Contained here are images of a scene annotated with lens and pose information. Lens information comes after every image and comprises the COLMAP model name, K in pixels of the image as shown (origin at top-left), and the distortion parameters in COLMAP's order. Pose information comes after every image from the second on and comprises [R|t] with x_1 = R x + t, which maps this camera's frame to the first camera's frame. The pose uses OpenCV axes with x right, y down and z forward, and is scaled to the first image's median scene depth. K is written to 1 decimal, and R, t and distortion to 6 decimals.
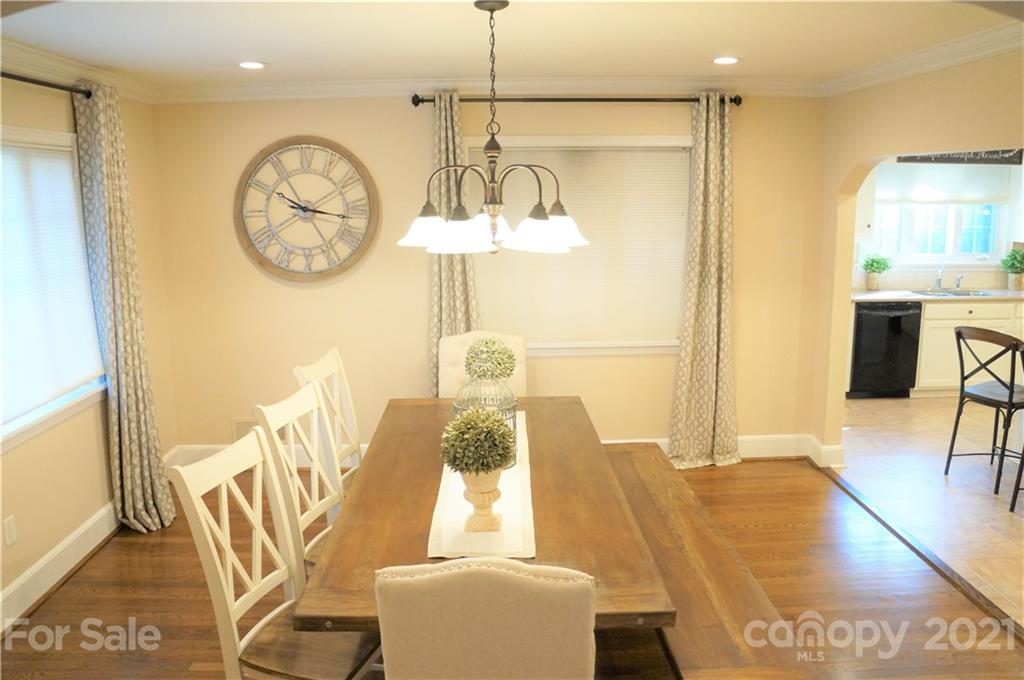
lens RADIAL K [[840.2, 0, 519.1], [0, 840.2, 334.7], [0, 0, 1]] dist [-0.141544, 0.057196]
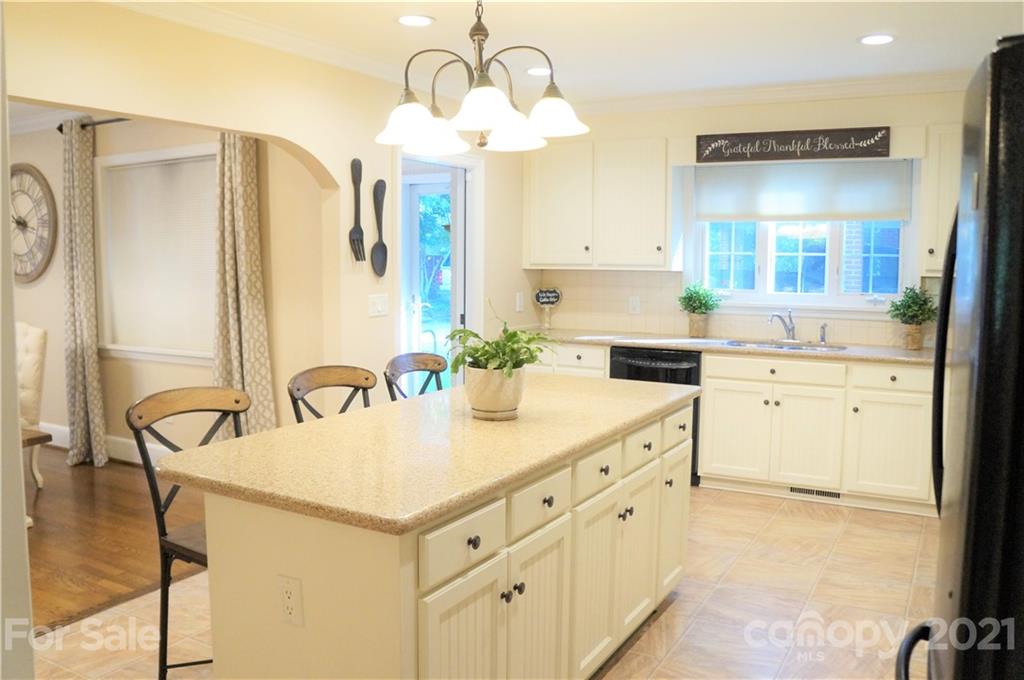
lens RADIAL K [[874.1, 0, 503.6], [0, 874.1, 336.2], [0, 0, 1]] dist [-0.000144, -0.007371]
pose [[0.844561, 0.063399, -0.531693, 0.764644], [-0.097621, 0.994555, -0.036474, -0.009081], [0.526485, 0.082709, 0.846152, 0.240202]]
